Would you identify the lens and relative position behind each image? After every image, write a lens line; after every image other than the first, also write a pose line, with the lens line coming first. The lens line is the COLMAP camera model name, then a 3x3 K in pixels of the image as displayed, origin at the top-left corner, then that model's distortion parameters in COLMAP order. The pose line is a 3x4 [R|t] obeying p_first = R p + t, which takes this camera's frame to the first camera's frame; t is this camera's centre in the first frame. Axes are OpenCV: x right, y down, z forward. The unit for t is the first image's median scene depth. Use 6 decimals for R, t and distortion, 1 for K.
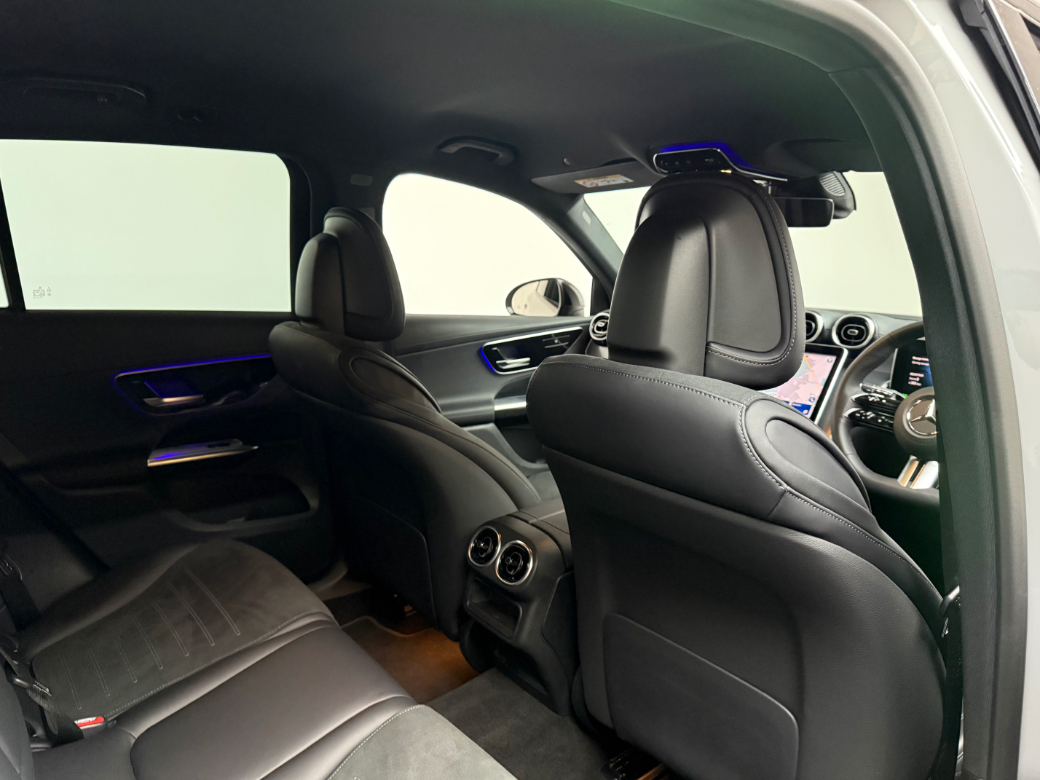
lens RADIAL K [[695.2, 0, 520.0], [0, 695.2, 390.0], [0, 0, 1]] dist [-0.001822, -0.066044]
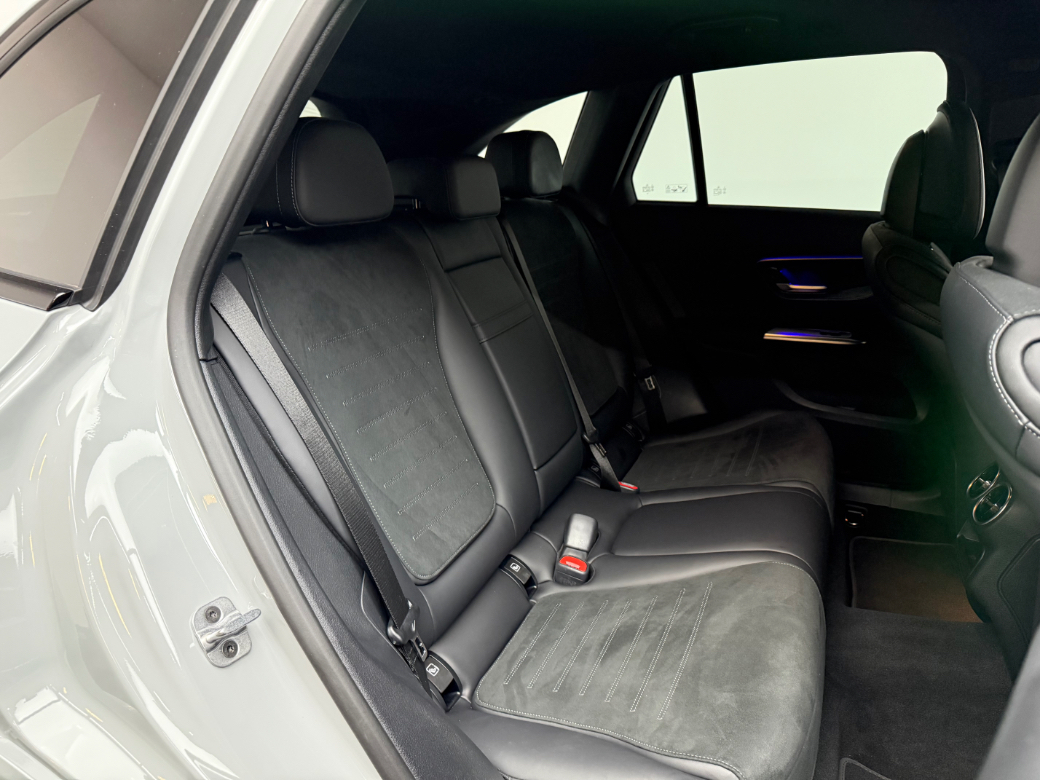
lens RADIAL K [[695.2, 0, 520.0], [0, 695.2, 390.0], [0, 0, 1]] dist [-0.001822, -0.066044]
pose [[0.459351, 0.237069, -0.856034, 0.375271], [-0.126883, 0.971356, 0.200921, 0.008732], [0.879146, 0.016323, 0.476273, 0.047105]]
